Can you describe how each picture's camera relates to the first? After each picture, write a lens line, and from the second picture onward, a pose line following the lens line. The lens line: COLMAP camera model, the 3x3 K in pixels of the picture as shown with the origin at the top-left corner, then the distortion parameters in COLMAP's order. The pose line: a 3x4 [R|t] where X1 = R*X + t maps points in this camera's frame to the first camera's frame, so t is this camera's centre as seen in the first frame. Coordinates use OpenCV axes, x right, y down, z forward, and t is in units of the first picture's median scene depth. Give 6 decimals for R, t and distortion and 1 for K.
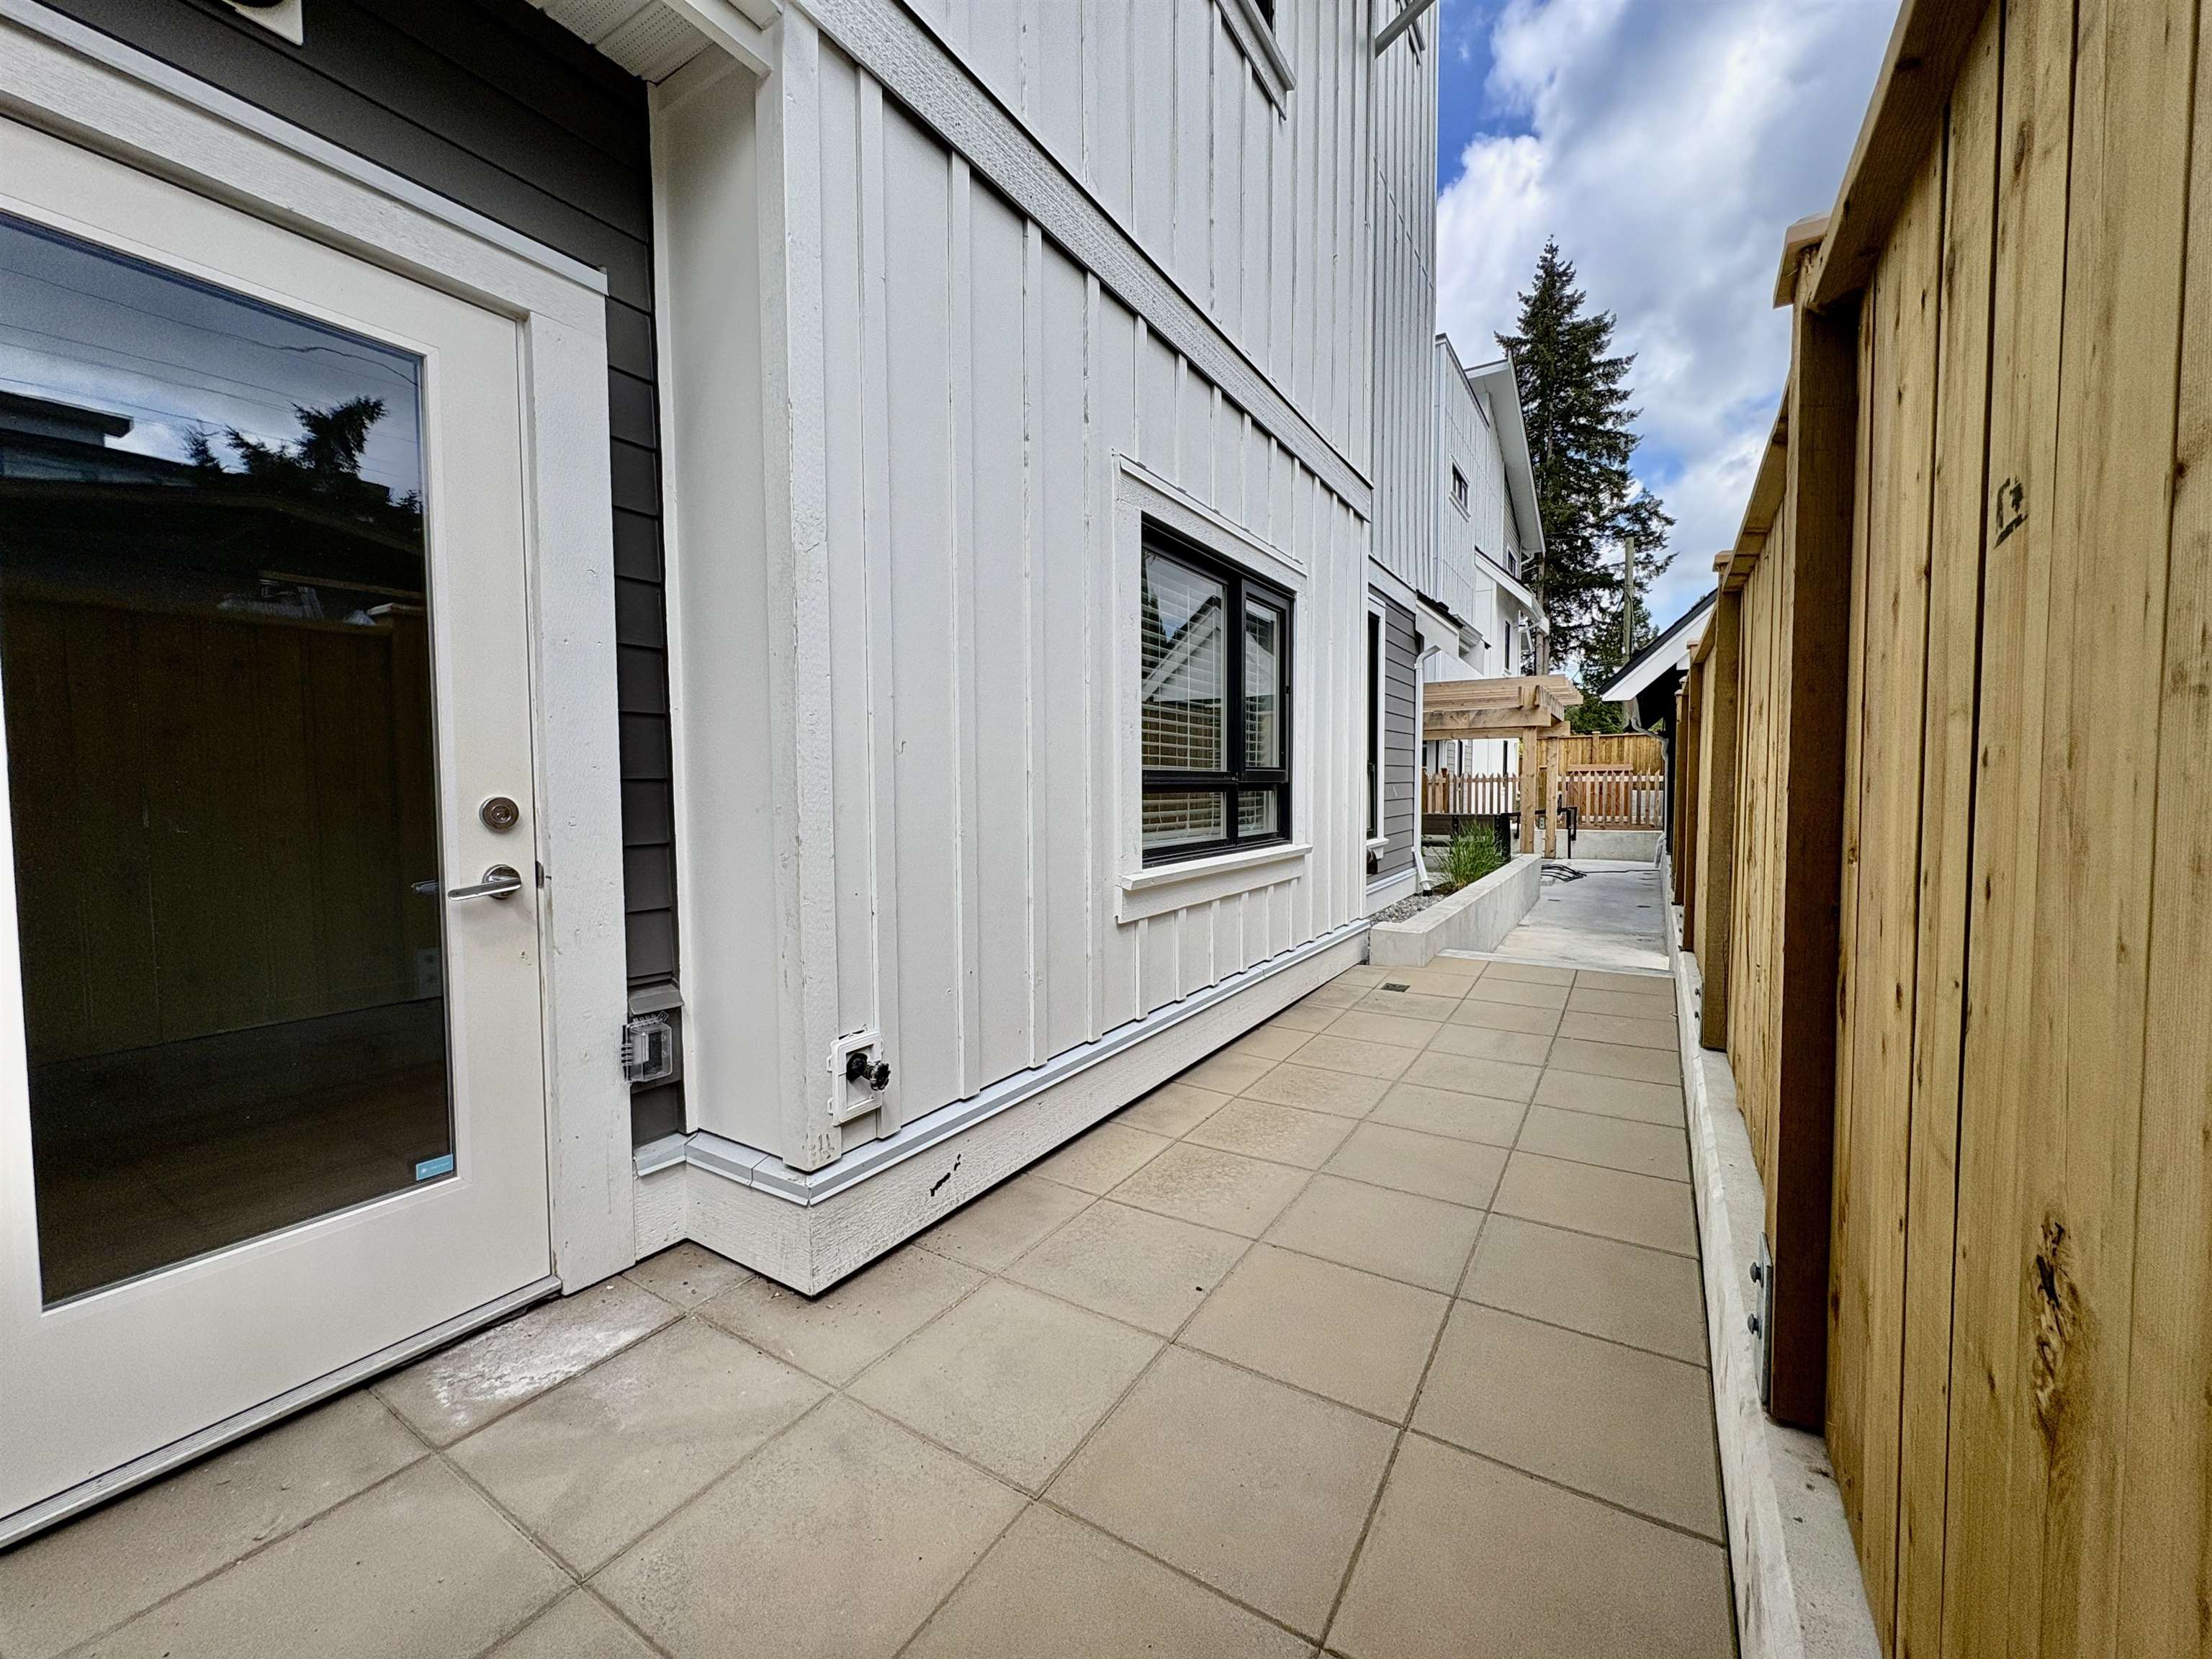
lens RADIAL K [[868.2, 0, 1111.6], [0, 868.2, 830.5], [0, 0, 1]] dist [0.002218, -0.000138]
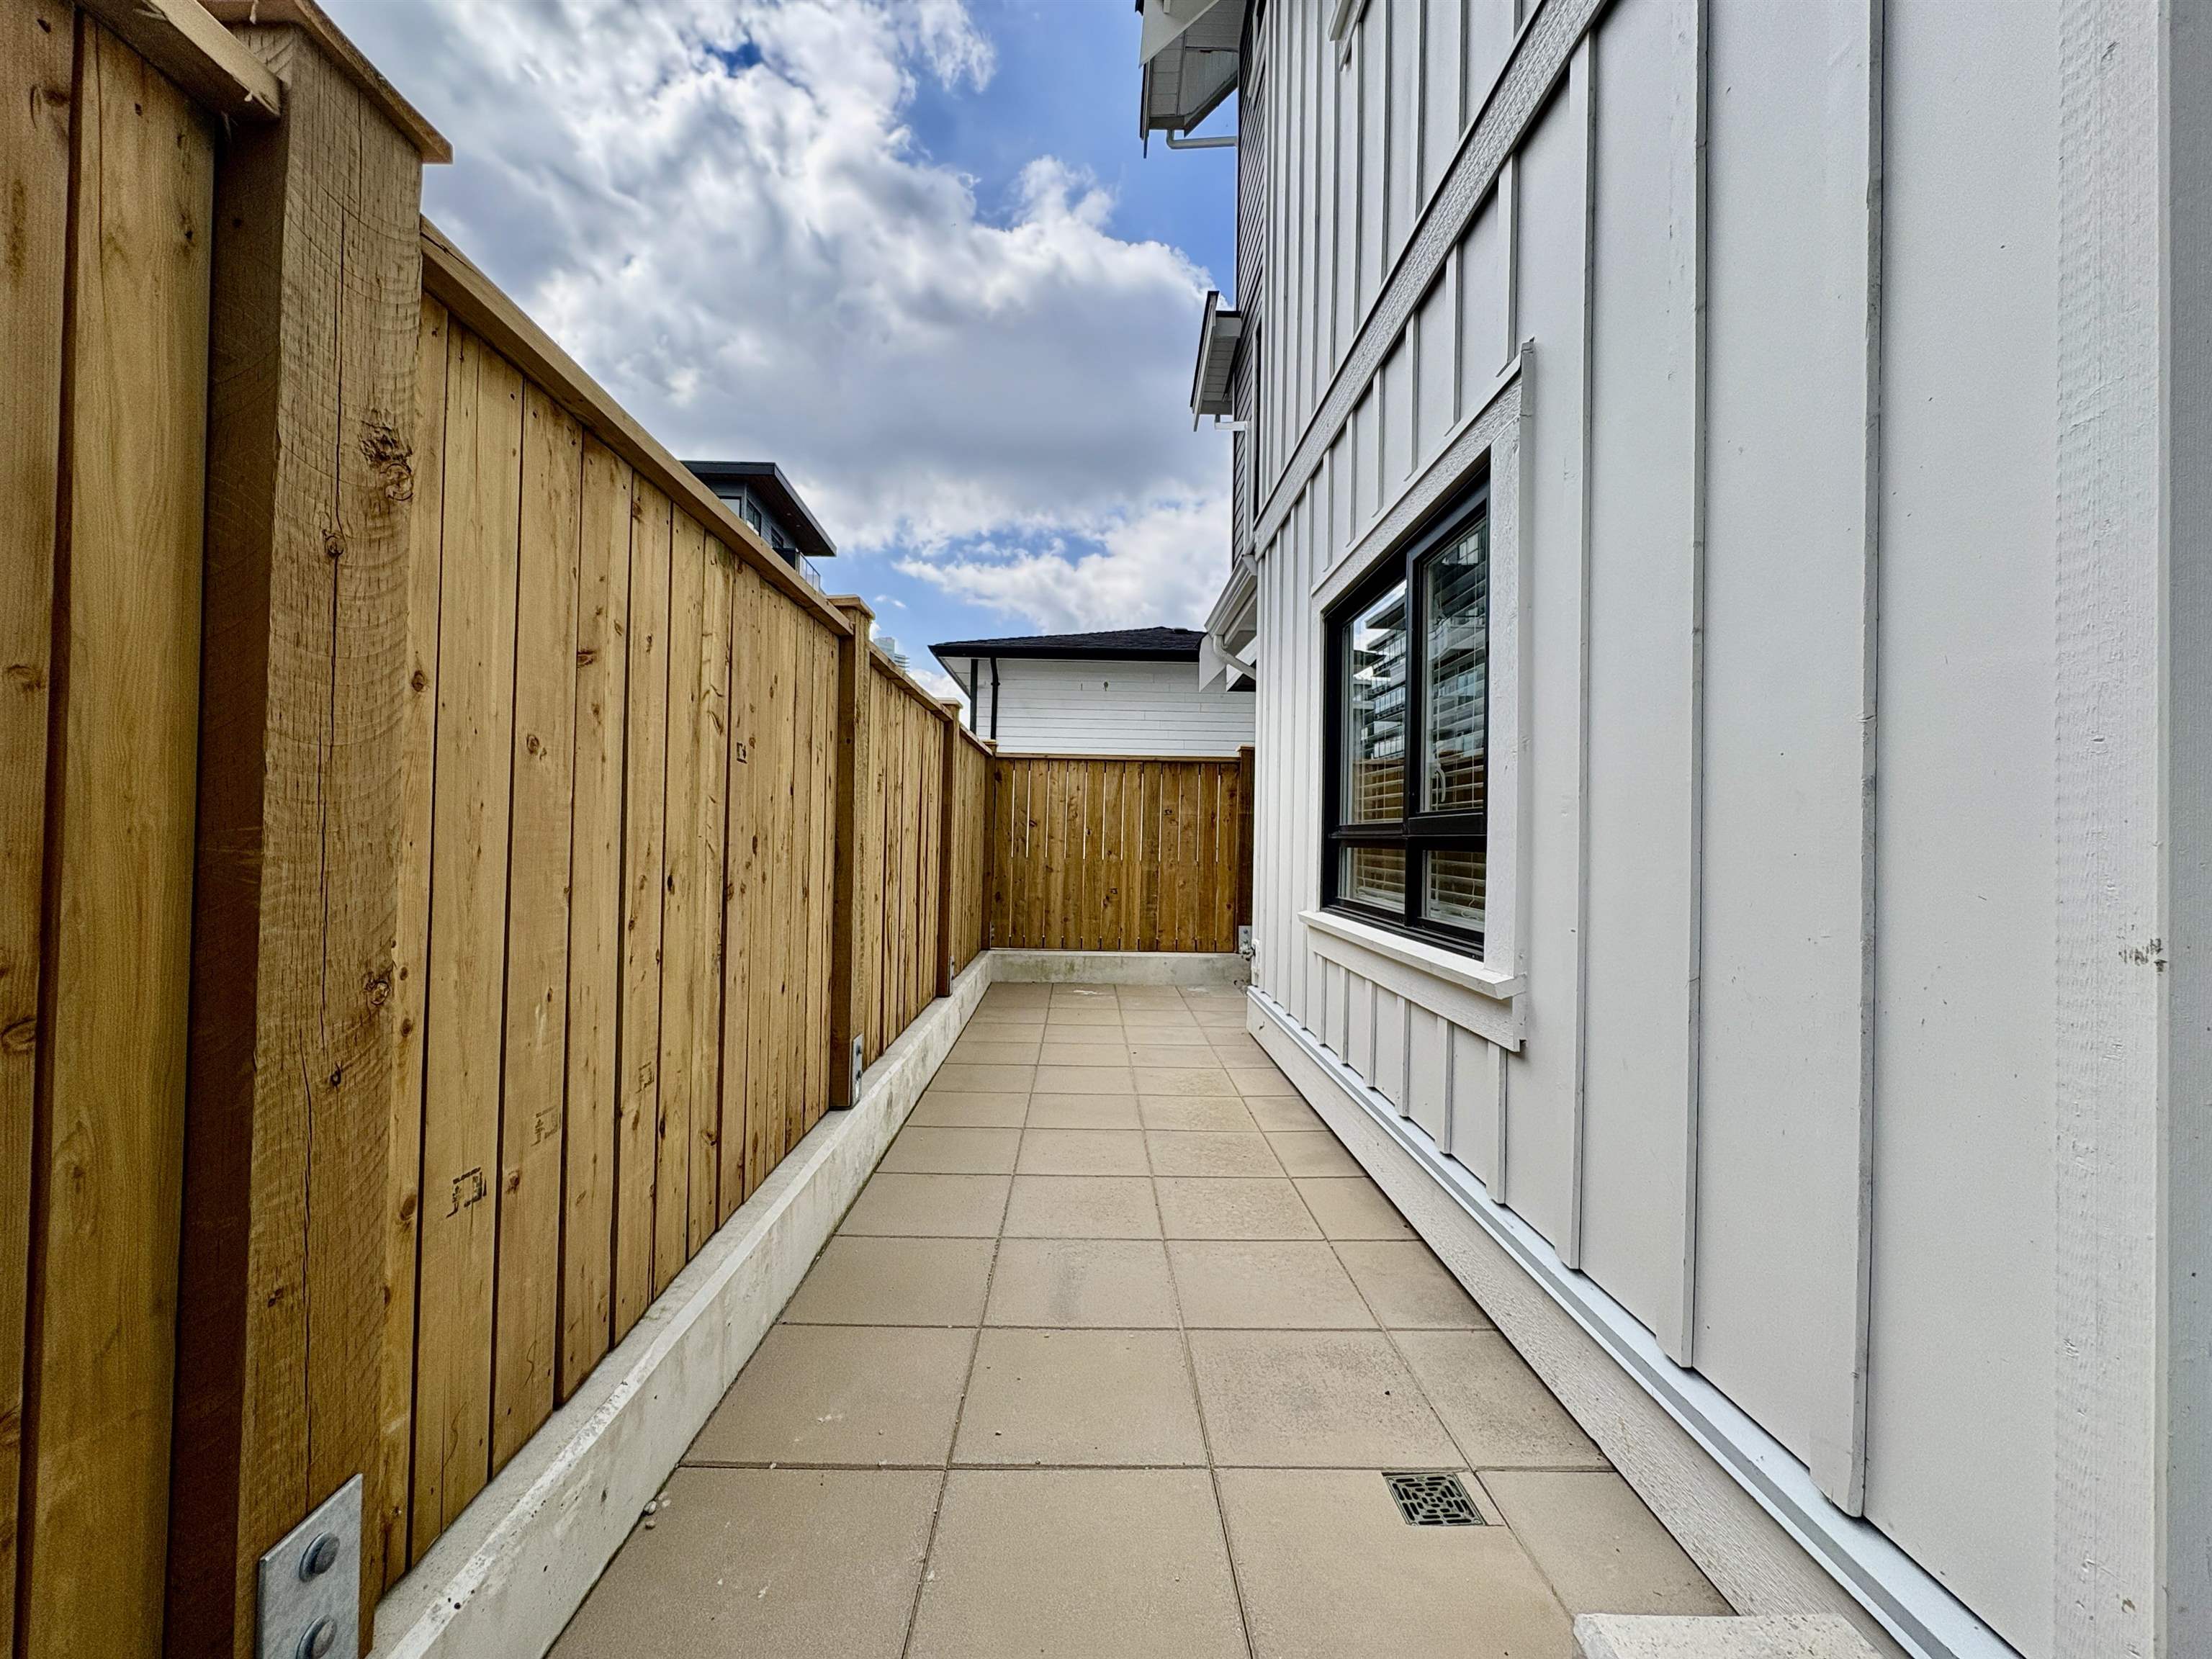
lens RADIAL K [[868.2, 0, 1104.3], [0, 868.2, 827.8], [0, 0, 1]] dist [0.002218, -0.000138]
pose [[-0.836384, -0.013385, -0.547981, 0.827711], [-0.039151, 0.998607, 0.035365, -0.087866], [0.546745, 0.051032, -0.835743, 1.637172]]
